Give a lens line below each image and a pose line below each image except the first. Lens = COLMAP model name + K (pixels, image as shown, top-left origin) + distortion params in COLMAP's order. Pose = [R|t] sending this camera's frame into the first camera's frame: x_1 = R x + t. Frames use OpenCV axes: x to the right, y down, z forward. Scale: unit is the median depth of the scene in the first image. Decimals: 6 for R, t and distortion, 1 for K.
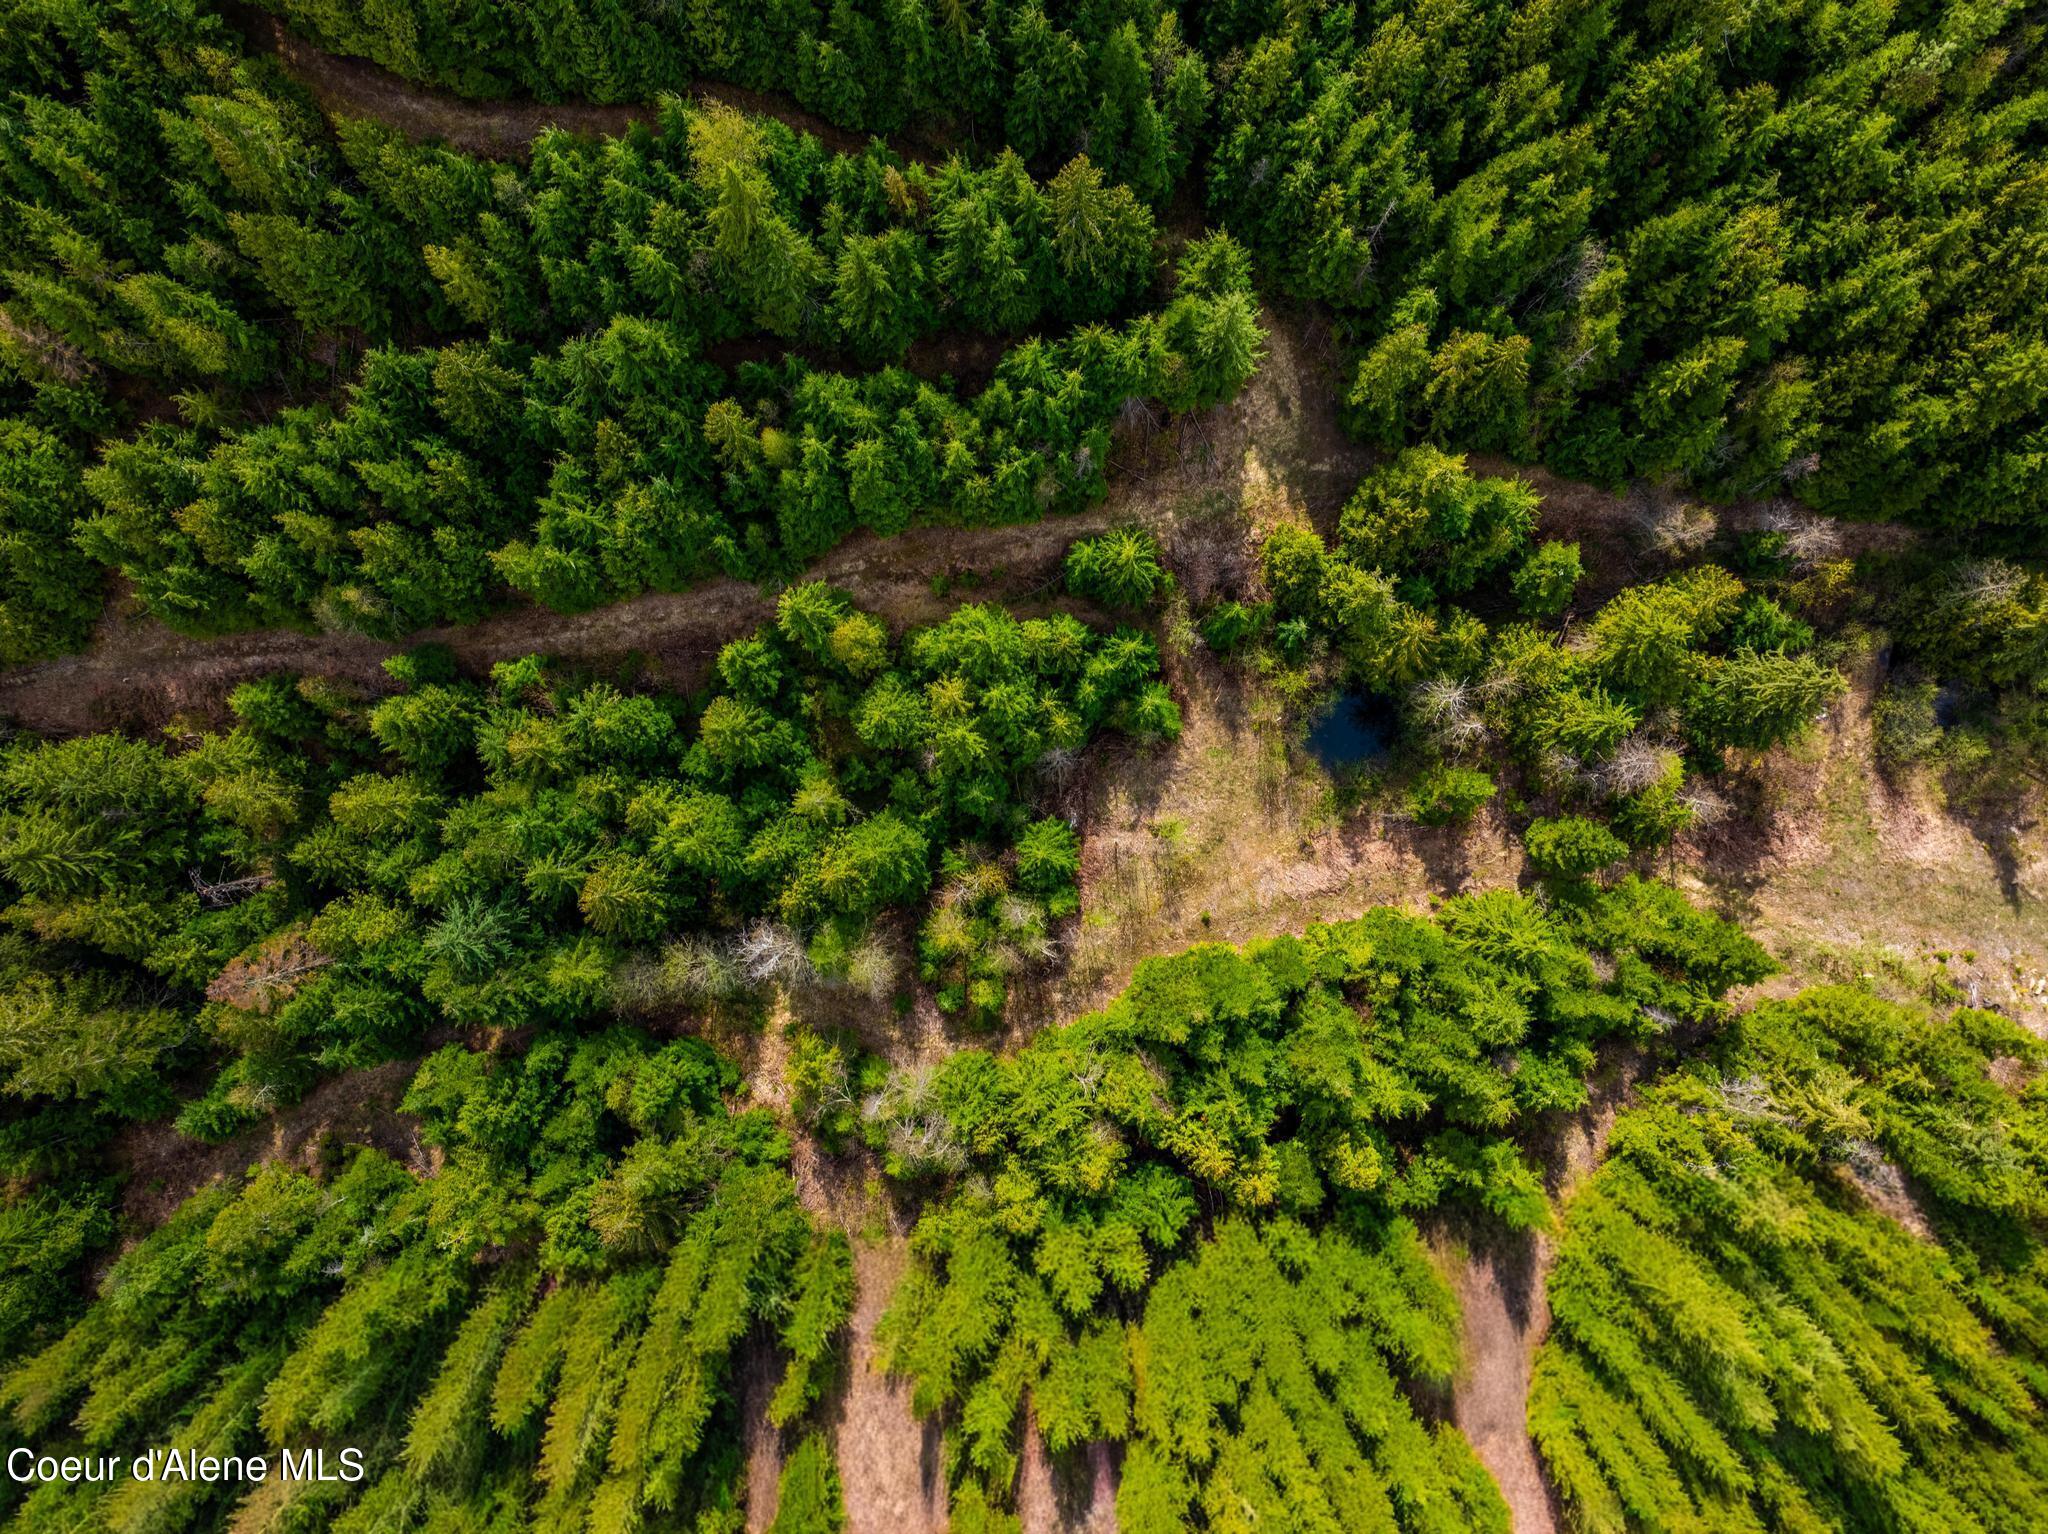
lens RADIAL K [[1446.6, 0, 1026.6], [0, 1446.6, 768.7], [0, 0, 1]] dist [-0.044672, 0.010935]
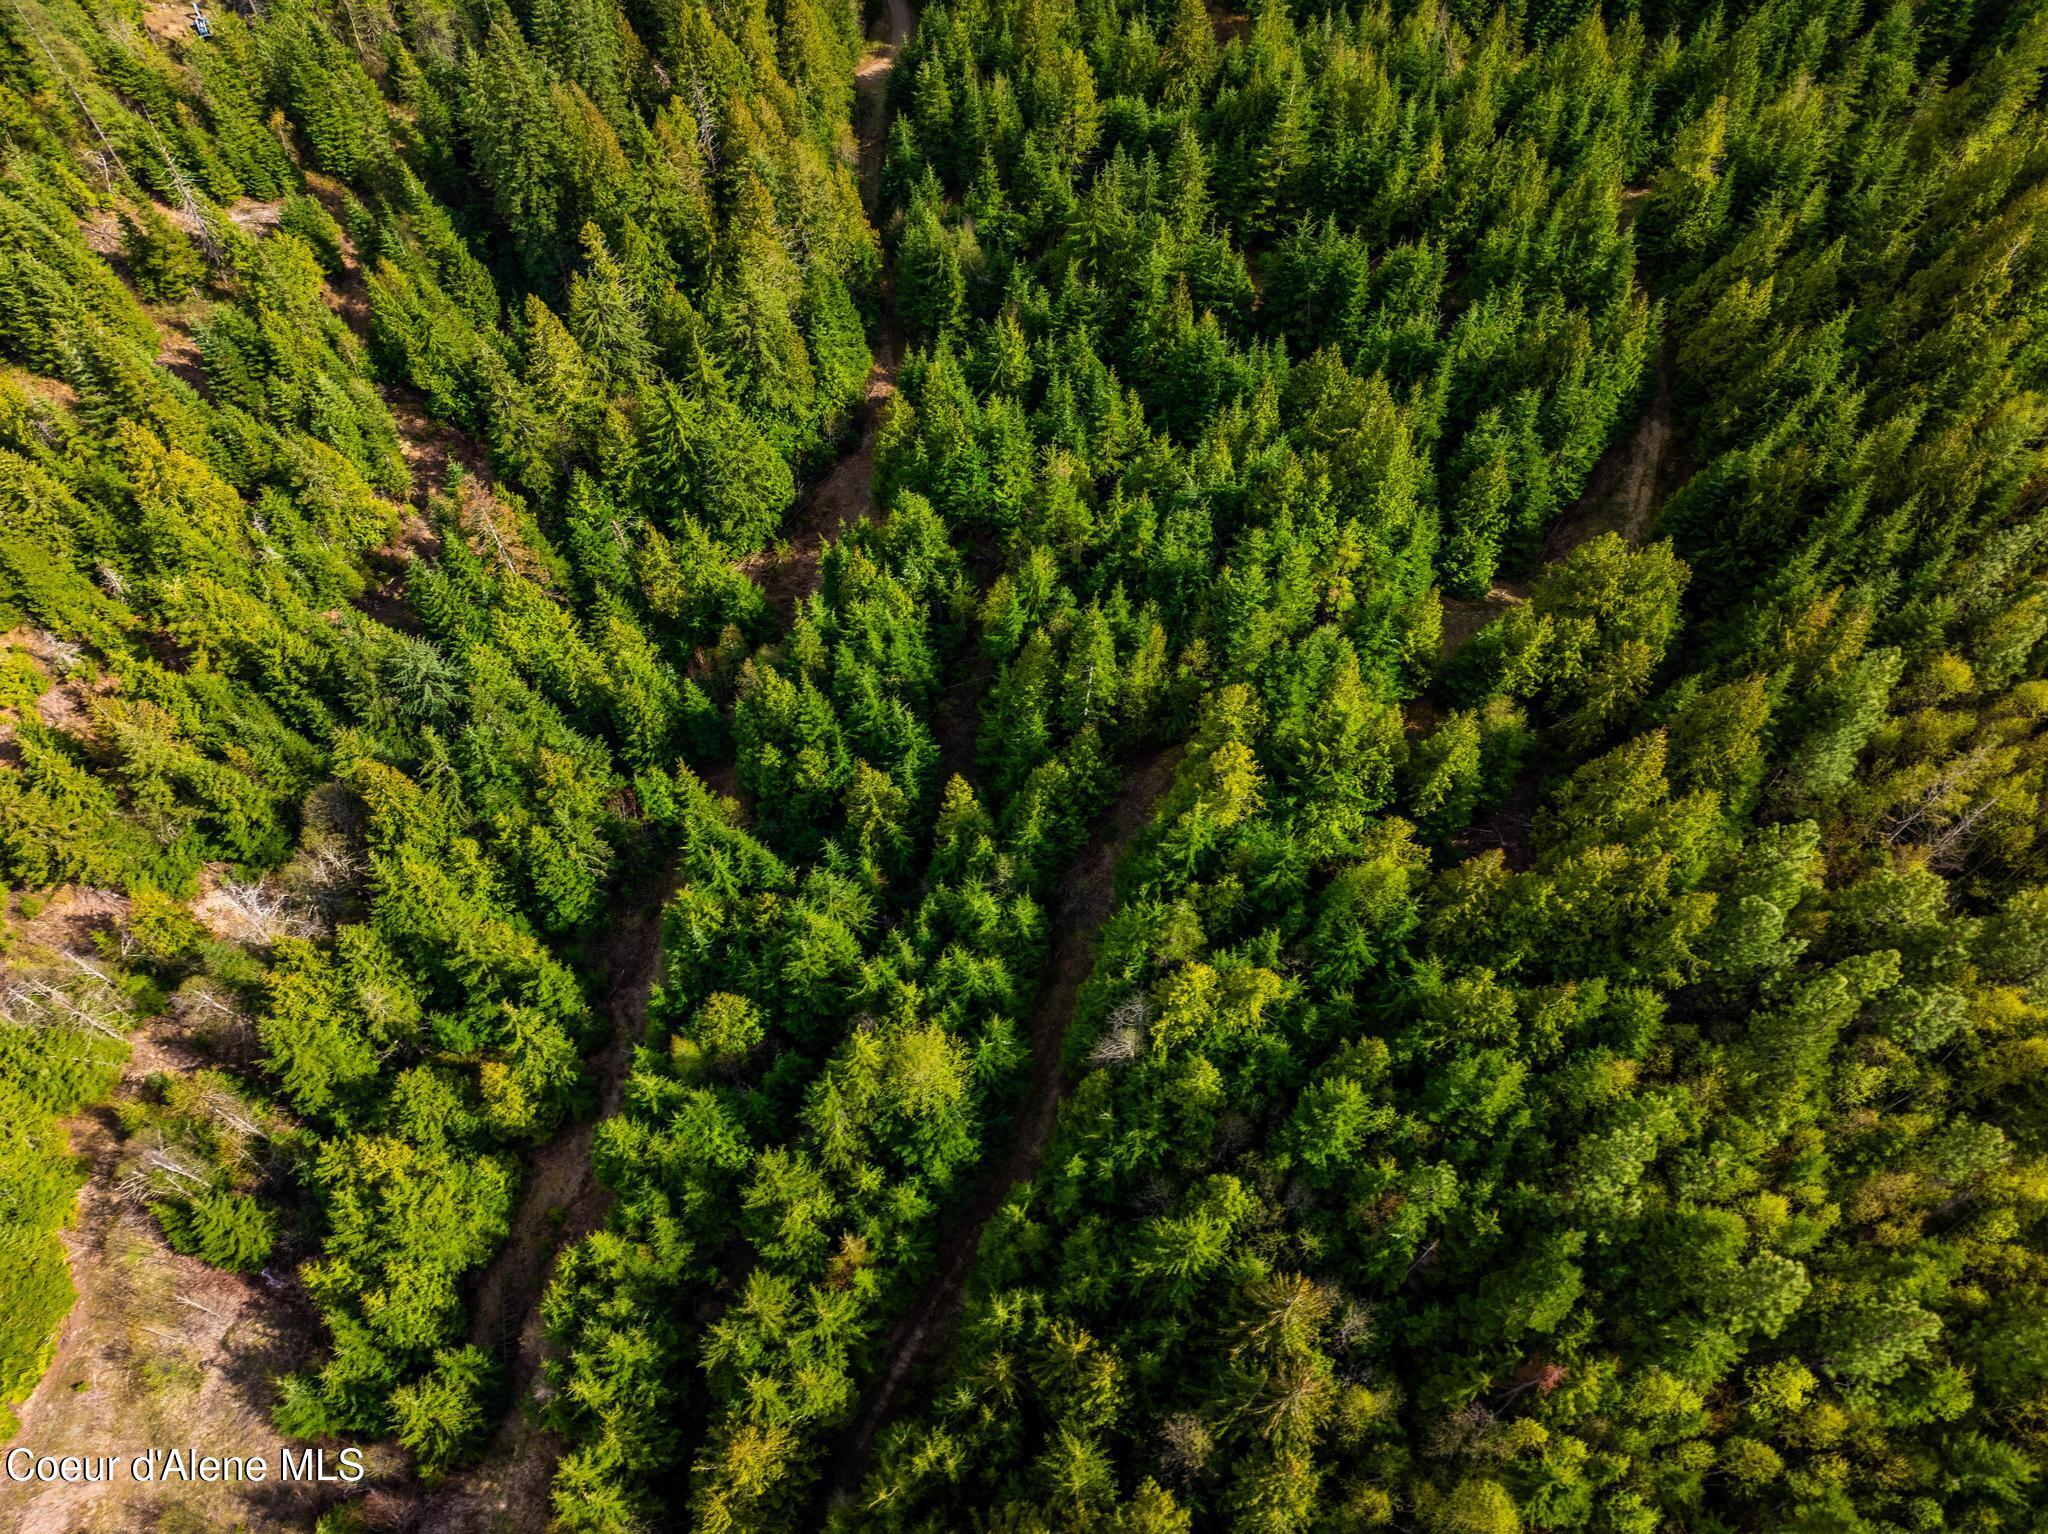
lens RADIAL K [[1446.6, 0, 1028.4], [0, 1446.6, 762.7], [0, 0, 1]] dist [-0.044672, 0.010935]
pose [[-0.307552, 0.825785, -0.472749, 0.040193], [-0.951481, -0.261773, 0.161738, -0.482805], [0.009808, 0.499554, 0.866227, 0.077885]]
